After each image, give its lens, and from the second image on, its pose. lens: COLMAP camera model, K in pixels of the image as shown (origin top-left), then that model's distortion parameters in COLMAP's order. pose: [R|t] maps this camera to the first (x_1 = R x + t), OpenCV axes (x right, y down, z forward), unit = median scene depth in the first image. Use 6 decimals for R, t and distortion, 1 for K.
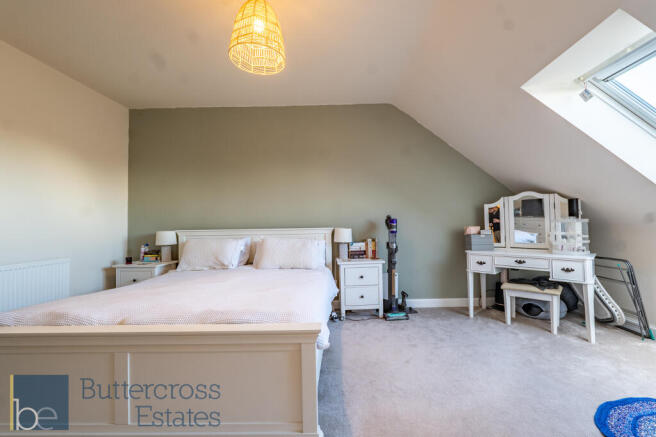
lens RADIAL K [[276.5, 0, 338.5], [0, 276.5, 217.9], [0, 0, 1]] dist [-0.002573, 0.000334]
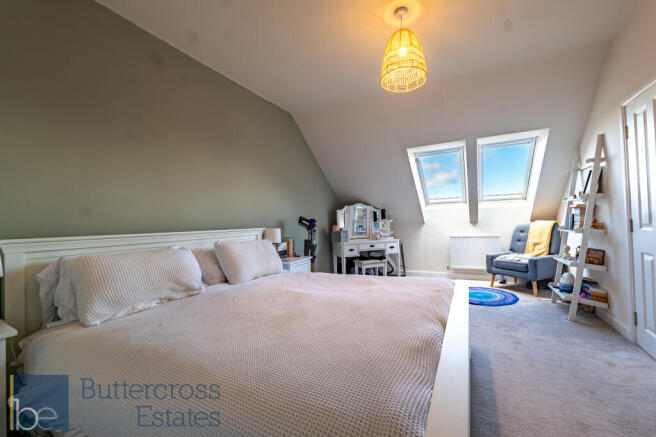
lens RADIAL K [[276.5, 0, 338.5], [0, 276.5, 217.9], [0, 0, 1]] dist [-0.002573, 0.000334]
pose [[0.422980, 0.018313, 0.905954, -0.838549], [-0.000518, 0.999800, -0.019968, 0.021631], [-0.906139, 0.007977, 0.422905, 0.432668]]
